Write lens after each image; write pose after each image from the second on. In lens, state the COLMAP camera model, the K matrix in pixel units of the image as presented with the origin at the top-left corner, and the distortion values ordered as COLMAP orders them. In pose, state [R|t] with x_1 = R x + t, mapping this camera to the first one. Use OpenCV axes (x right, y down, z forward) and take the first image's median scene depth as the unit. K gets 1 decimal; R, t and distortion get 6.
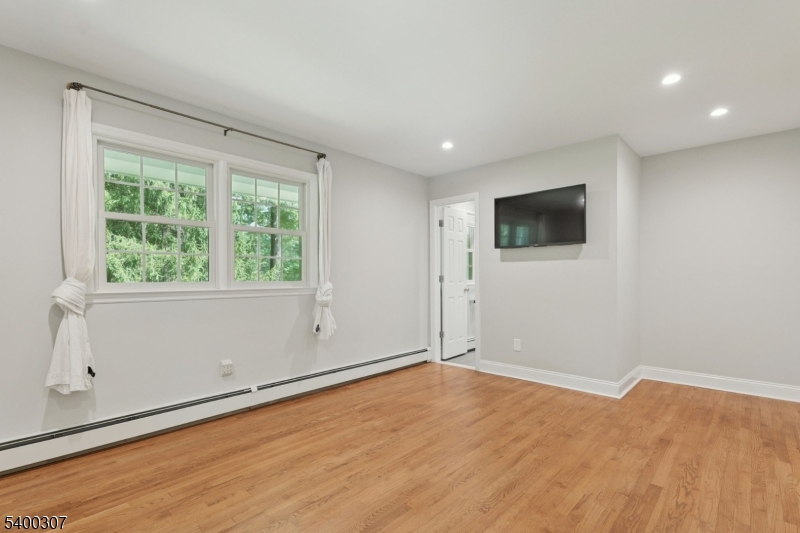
lens RADIAL K [[373.2, 0, 406.2], [0, 373.2, 278.6], [0, 0, 1]] dist [0.003790, 0.000411]
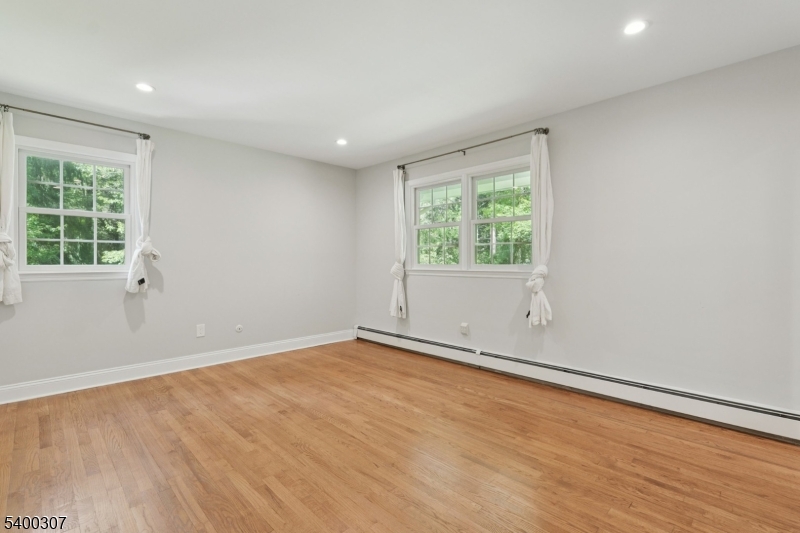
lens RADIAL K [[373.2, 0, 401.8], [0, 373.2, 262.7], [0, 0, 1]] dist [0.003790, 0.000411]
pose [[-0.051271, 0.004327, -0.998675, 0.848140], [-0.001747, 0.999989, 0.004422, -0.003538], [0.998683, 0.001971, -0.051263, 0.830166]]
